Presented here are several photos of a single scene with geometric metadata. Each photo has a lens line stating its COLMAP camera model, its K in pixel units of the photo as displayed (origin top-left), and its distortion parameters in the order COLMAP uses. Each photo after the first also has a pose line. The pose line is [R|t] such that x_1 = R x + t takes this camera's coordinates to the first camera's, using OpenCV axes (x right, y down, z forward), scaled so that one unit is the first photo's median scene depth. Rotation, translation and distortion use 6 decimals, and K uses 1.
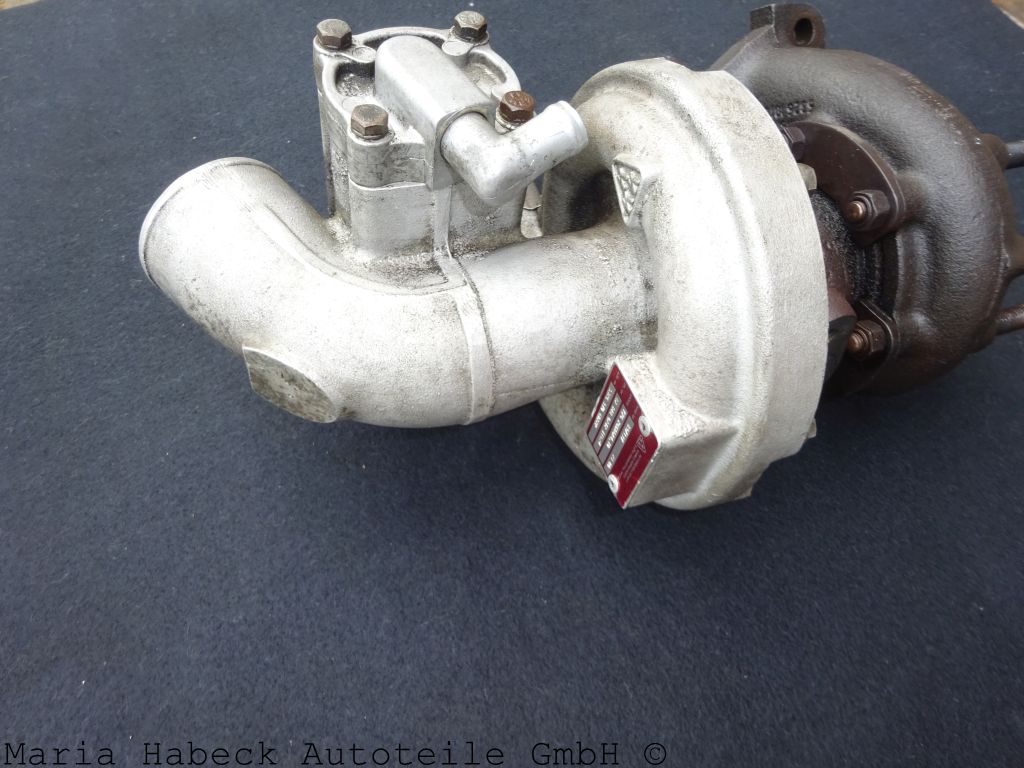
lens RADIAL K [[752.0, 0, 512.2], [0, 752.0, 386.2], [0, 0, 1]] dist [0.008591, -0.009326]
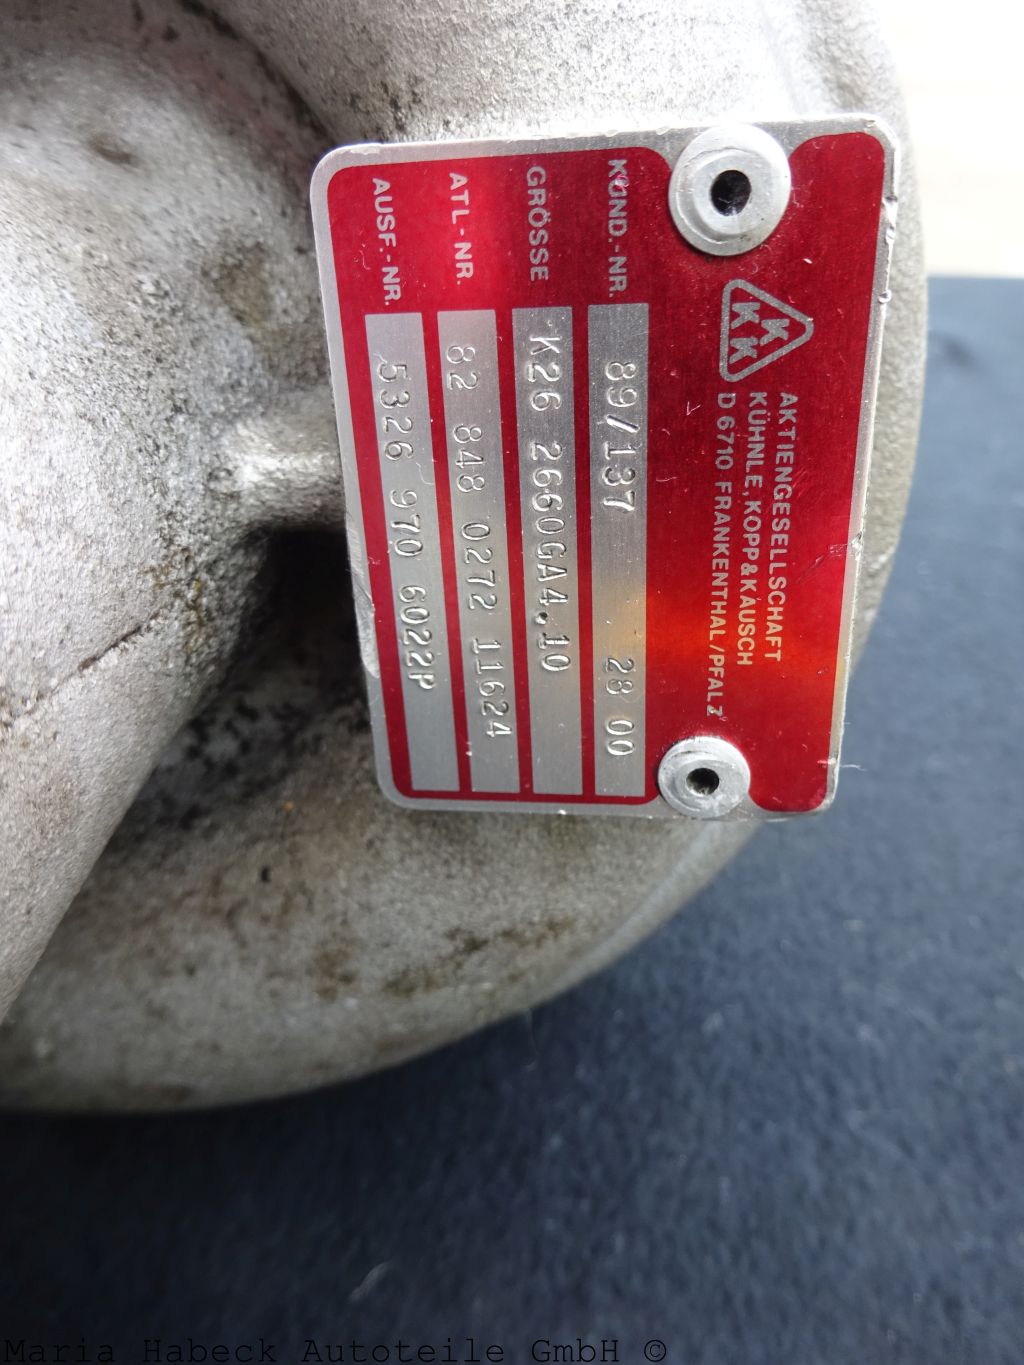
lens RADIAL K [[1002.4, 0, 514.4], [0, 1002.4, 681.3], [0, 0, 1]] dist [0.008591, -0.009326]
pose [[0.465974, -0.506532, 0.725460, -0.077233], [0.779734, 0.622610, -0.066115, 0.093580], [-0.418190, 0.596474, 0.685081, 0.842860]]
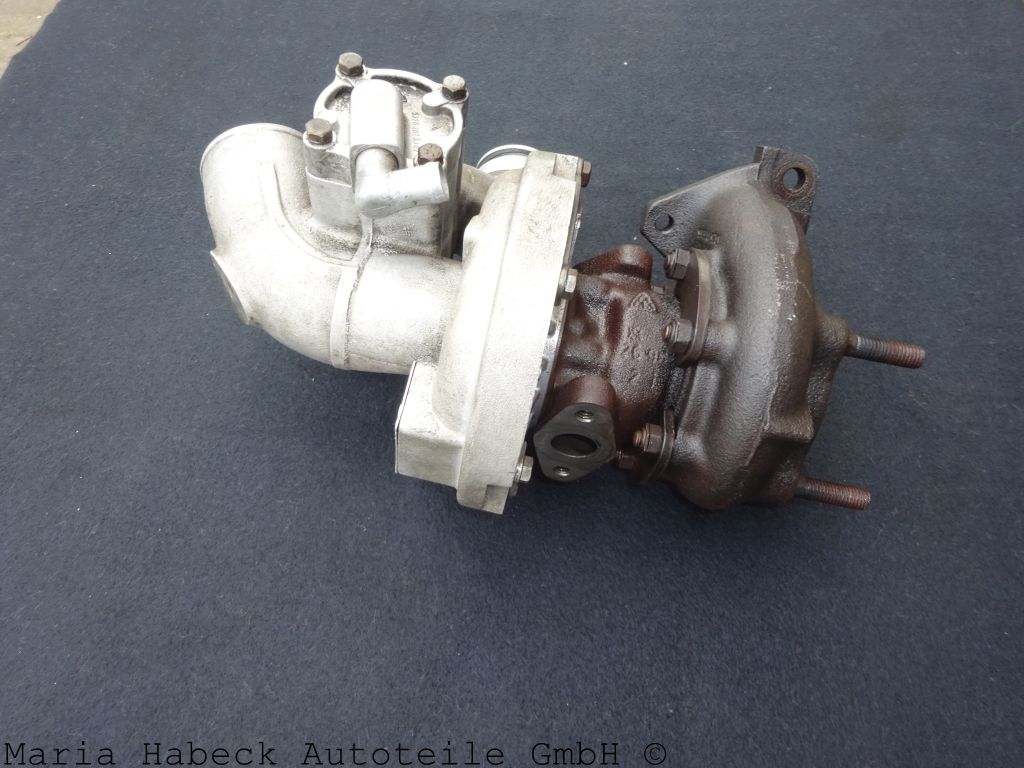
lens RADIAL K [[752.0, 0, 511.9], [0, 752.0, 388.2], [0, 0, 1]] dist [0.008591, -0.009326]
pose [[0.869872, 0.406141, -0.279950, 0.634081], [-0.406621, 0.911679, 0.059162, -0.128990], [0.279253, 0.062370, 0.958190, -0.190722]]
